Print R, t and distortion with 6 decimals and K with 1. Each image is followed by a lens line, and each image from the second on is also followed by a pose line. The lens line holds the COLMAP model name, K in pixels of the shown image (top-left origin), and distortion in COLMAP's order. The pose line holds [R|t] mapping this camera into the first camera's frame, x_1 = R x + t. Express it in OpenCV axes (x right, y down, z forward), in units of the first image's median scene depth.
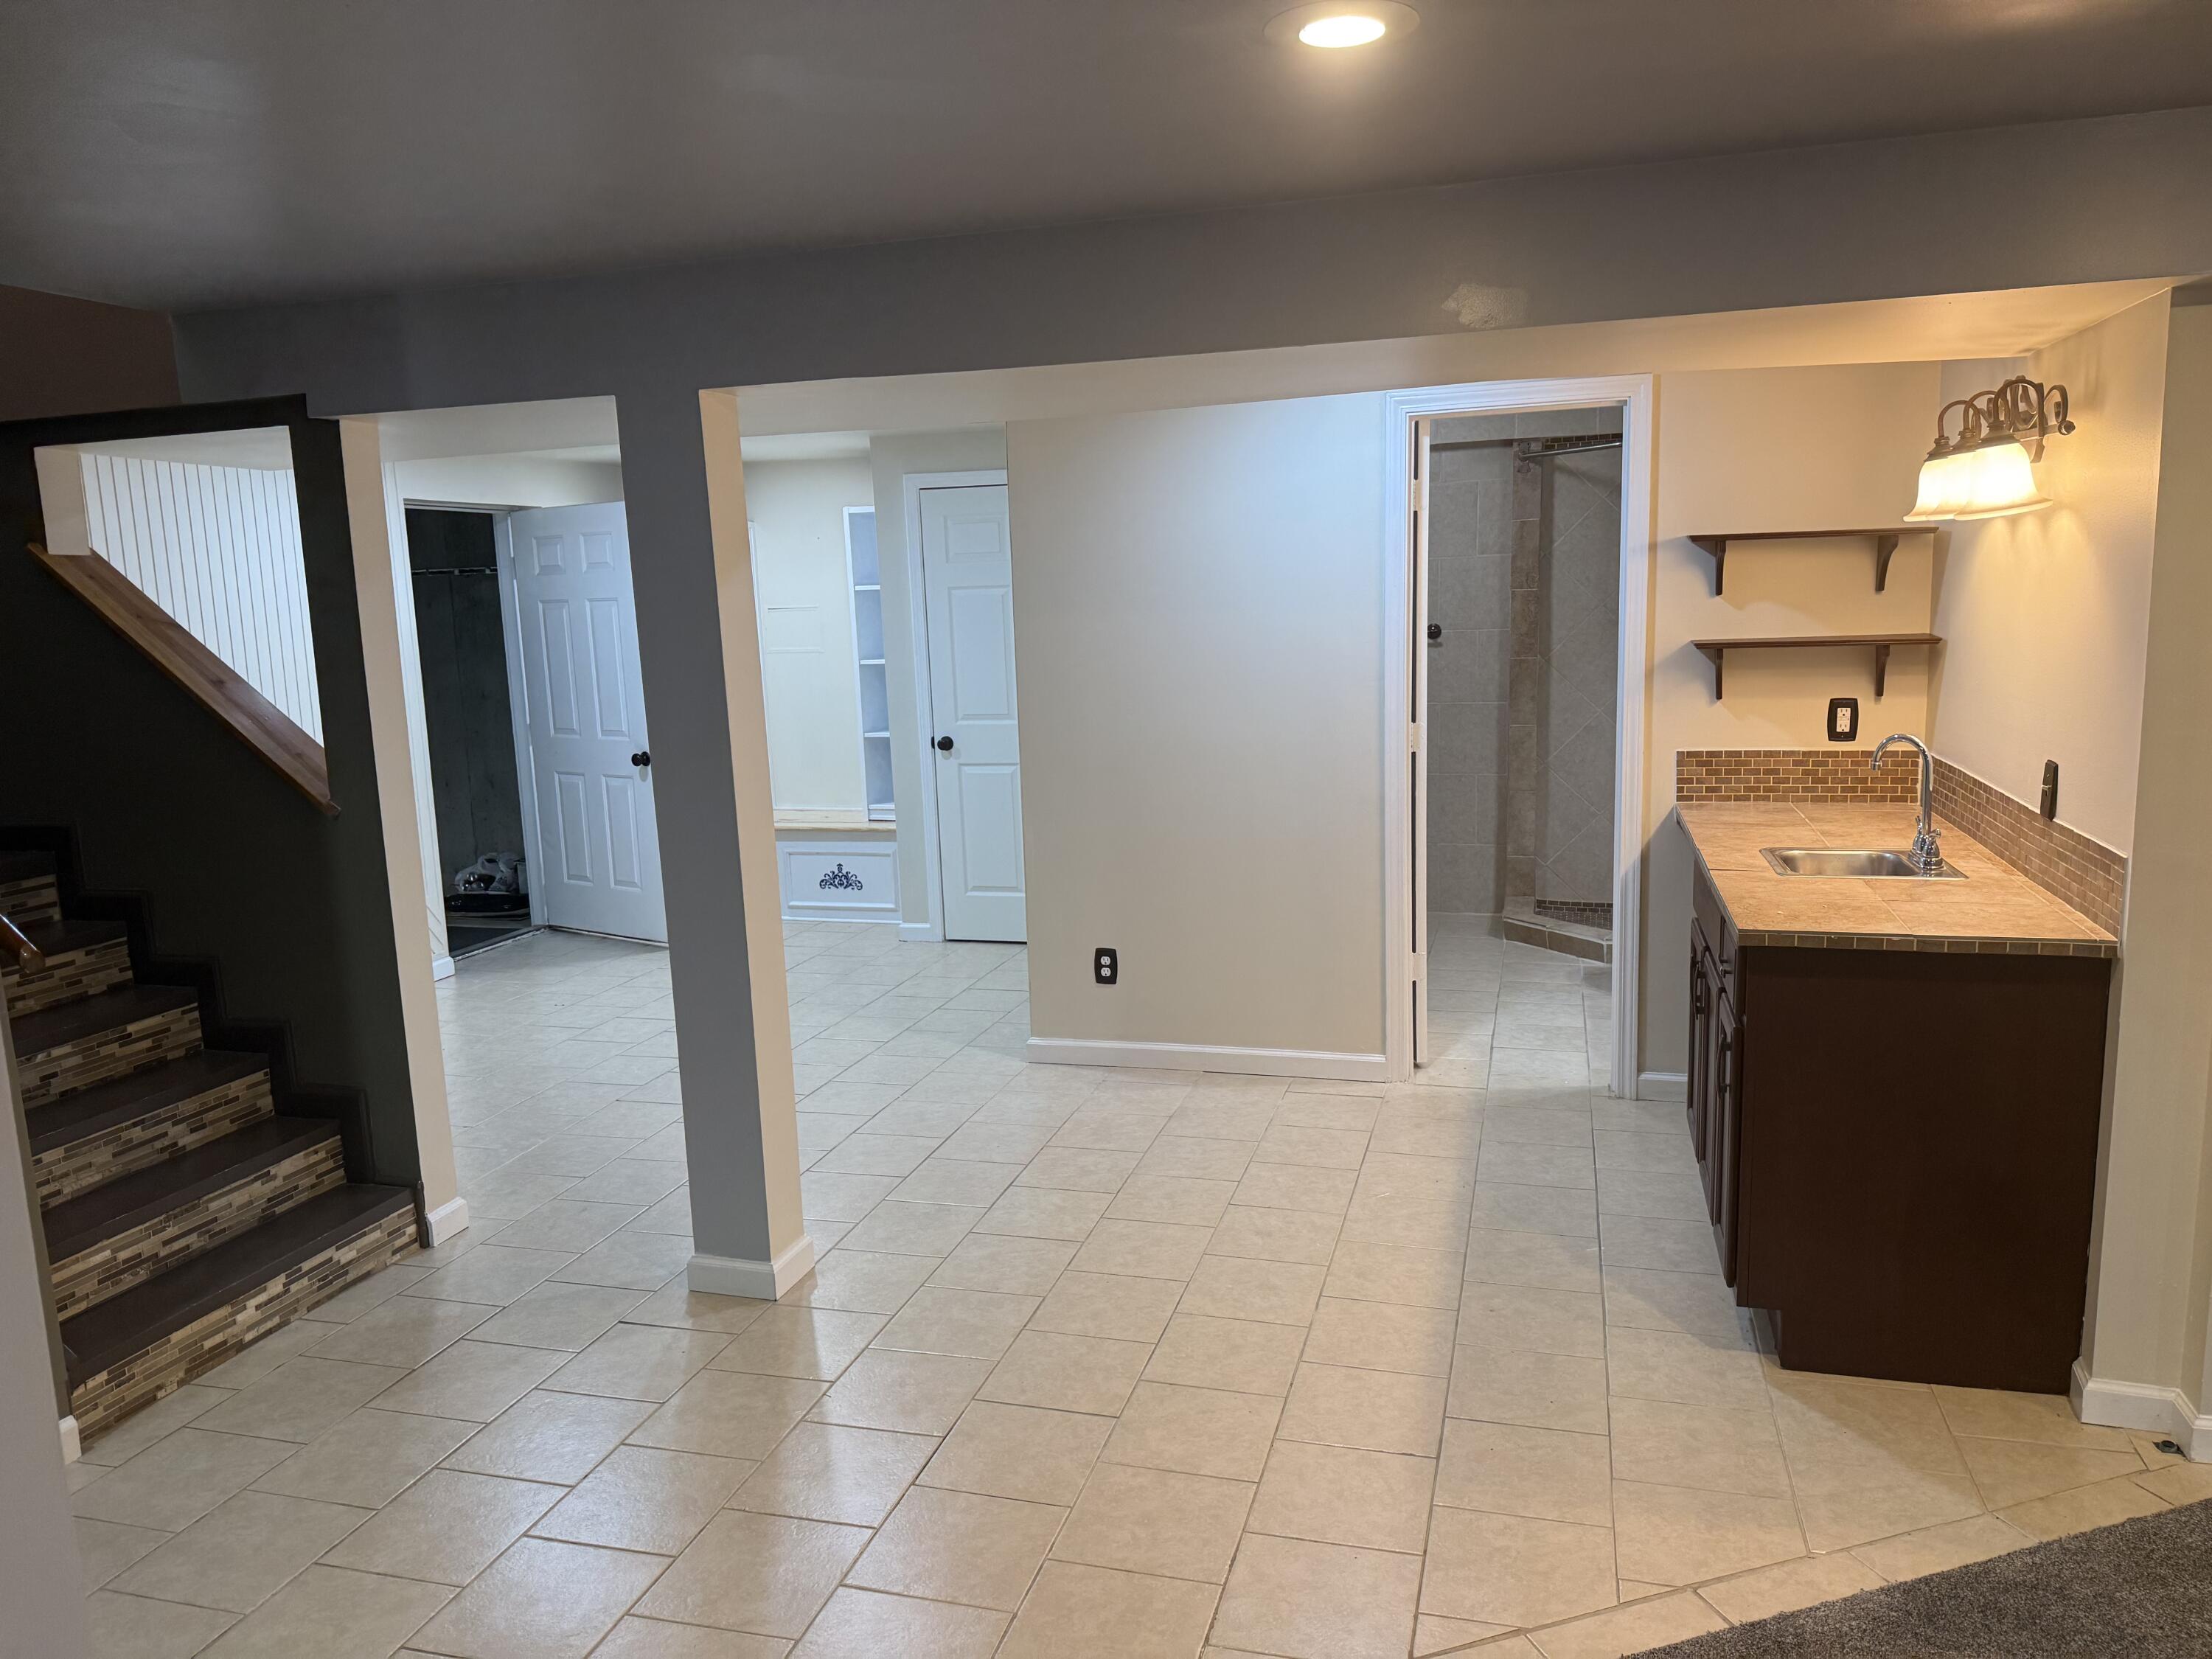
lens RADIAL K [[1547.7, 0, 1102.7], [0, 1547.7, 832.5], [0, 0, 1]] dist [-0.007500, -0.014538]
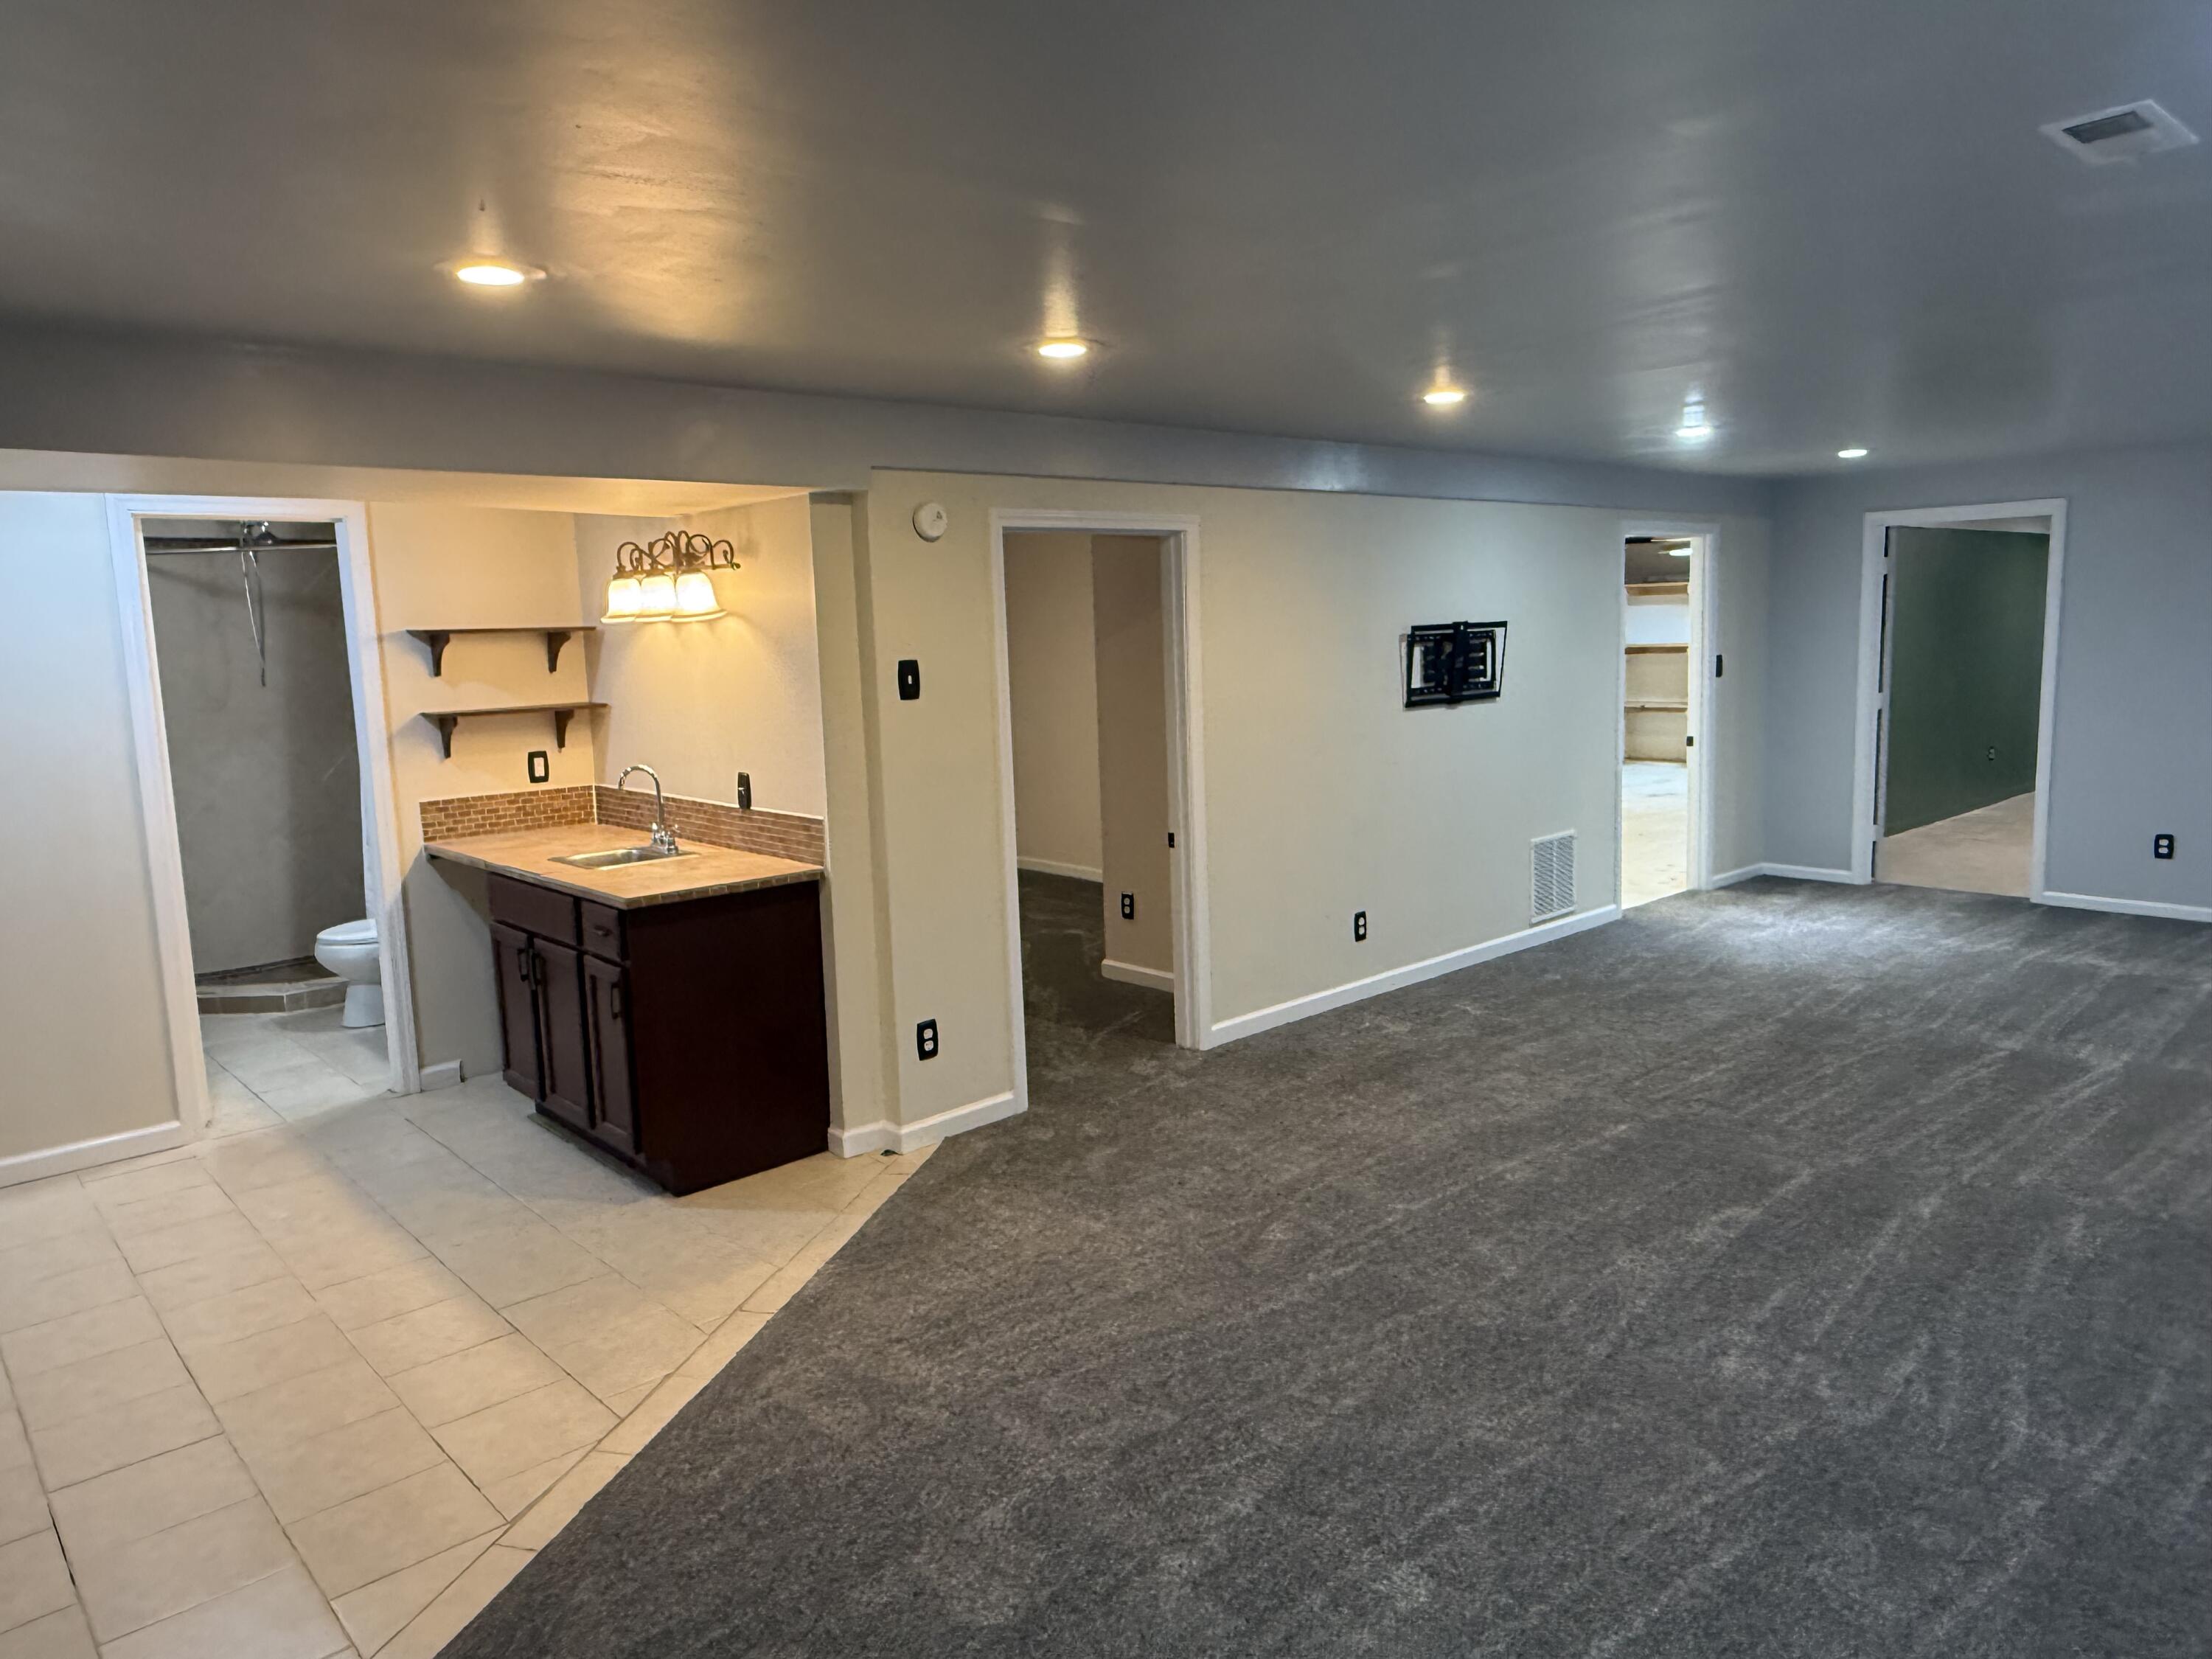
lens RADIAL K [[1420.0, 0, 1103.8], [0, 1420.0, 822.5], [0, 0, 1]] dist [0.004637, 0.000876]
pose [[0.506190, -0.098438, 0.856786, -0.363456], [0.150327, 0.988327, 0.024738, 0.019627], [-0.849219, 0.116276, 0.515079, -0.055937]]
